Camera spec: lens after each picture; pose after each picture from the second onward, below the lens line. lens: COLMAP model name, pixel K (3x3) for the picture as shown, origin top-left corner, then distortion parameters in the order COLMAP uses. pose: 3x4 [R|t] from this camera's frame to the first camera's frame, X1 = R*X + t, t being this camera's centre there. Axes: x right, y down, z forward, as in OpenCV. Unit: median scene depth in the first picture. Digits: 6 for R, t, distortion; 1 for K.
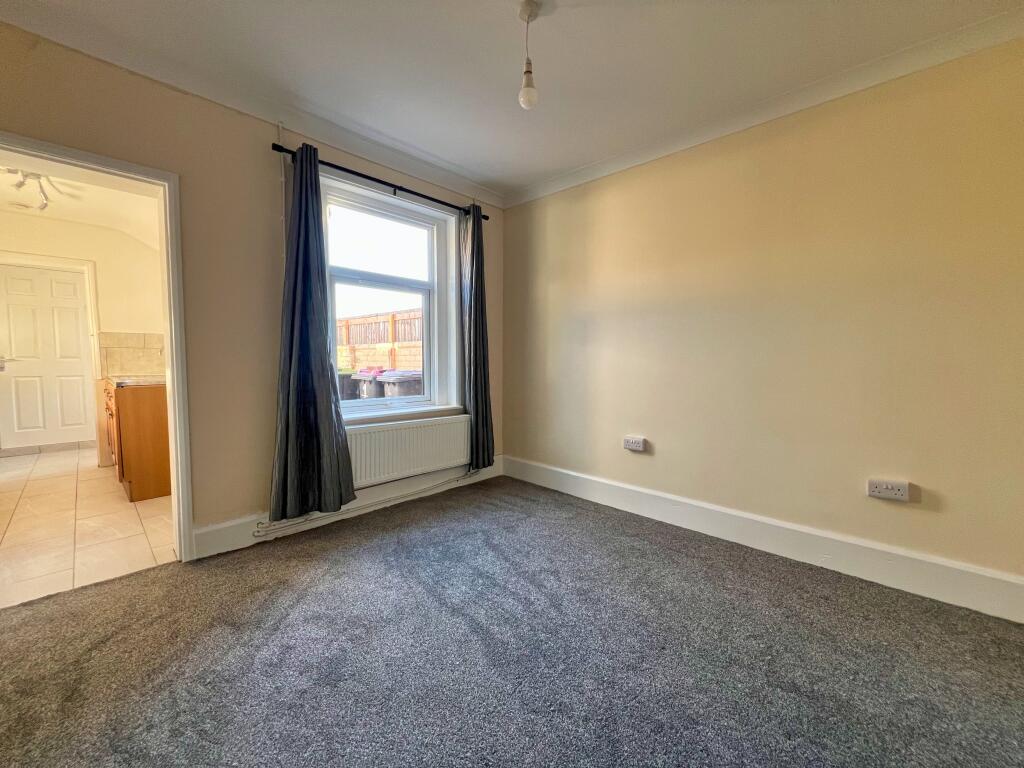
lens RADIAL K [[409.0, 0, 512.4], [0, 409.0, 383.4], [0, 0, 1]] dist [-0.001335, -0.000090]
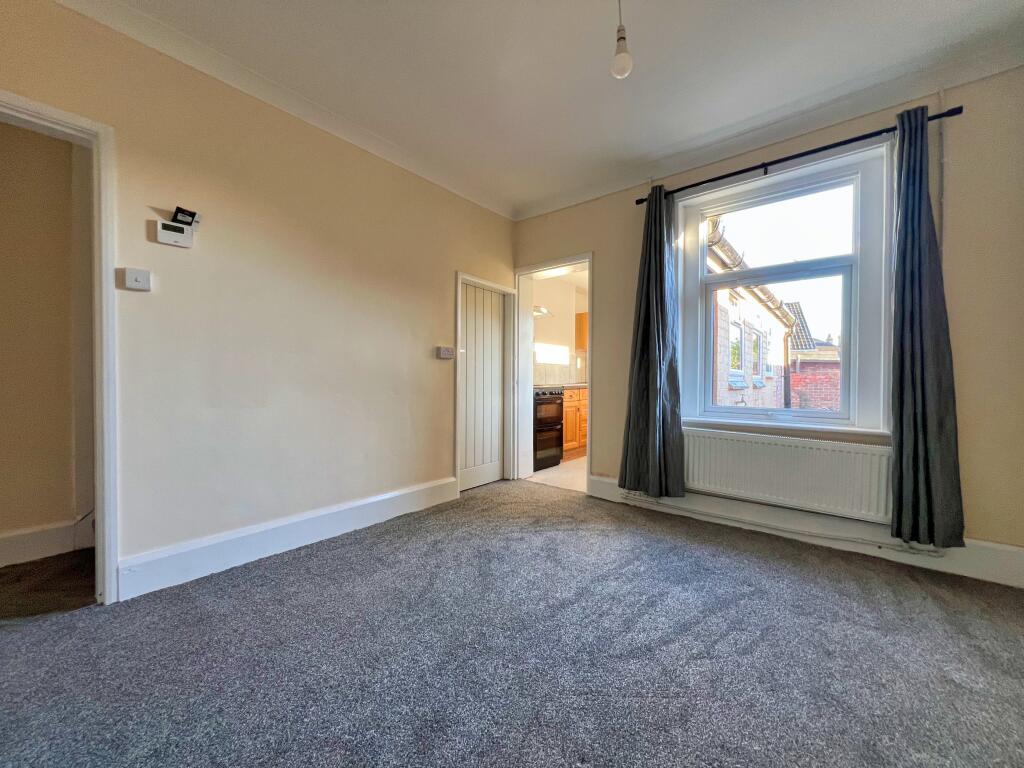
lens RADIAL K [[409.0, 0, 512.2], [0, 409.0, 385.3], [0, 0, 1]] dist [-0.001335, -0.000090]
pose [[0.068524, 0.011288, -0.997586, 0.633679], [-0.064307, 0.997906, 0.006875, 0.020809], [0.995575, 0.063681, 0.069106, 0.491451]]
